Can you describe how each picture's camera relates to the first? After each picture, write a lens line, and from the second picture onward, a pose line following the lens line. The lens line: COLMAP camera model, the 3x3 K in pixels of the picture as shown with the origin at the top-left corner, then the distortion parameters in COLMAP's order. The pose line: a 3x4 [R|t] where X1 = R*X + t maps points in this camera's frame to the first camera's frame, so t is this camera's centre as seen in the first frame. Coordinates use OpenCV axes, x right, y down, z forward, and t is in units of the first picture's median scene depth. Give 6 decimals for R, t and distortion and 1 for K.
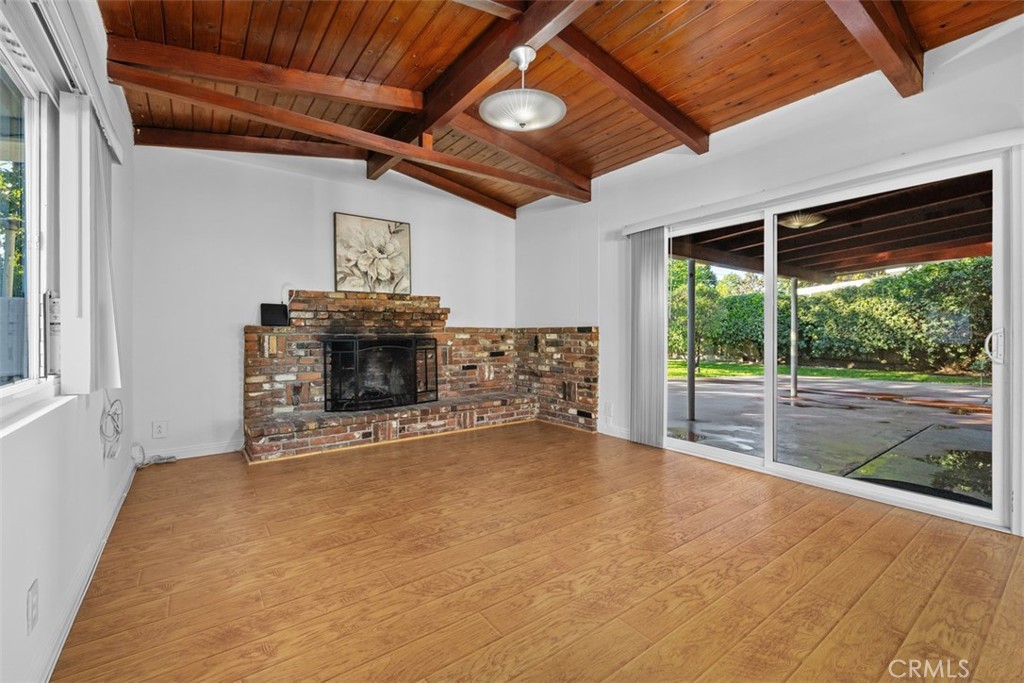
lens RADIAL K [[429.1, 0, 510.5], [0, 429.1, 333.5], [0, 0, 1]] dist [-0.001116, 0.000095]
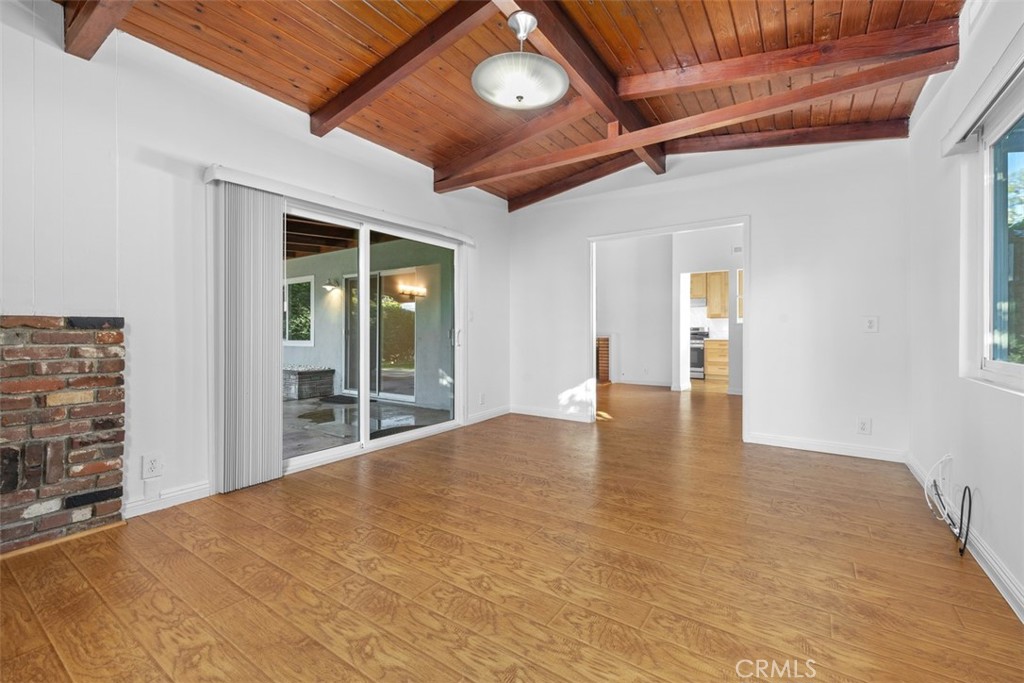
lens RADIAL K [[429.1, 0, 519.5], [0, 429.1, 335.3], [0, 0, 1]] dist [-0.001116, 0.000095]
pose [[-0.336008, -0.004856, 0.941847, -0.751009], [0.001765, 0.999982, 0.005785, 0.005096], [-0.941858, 0.003606, -0.335993, 1.194950]]
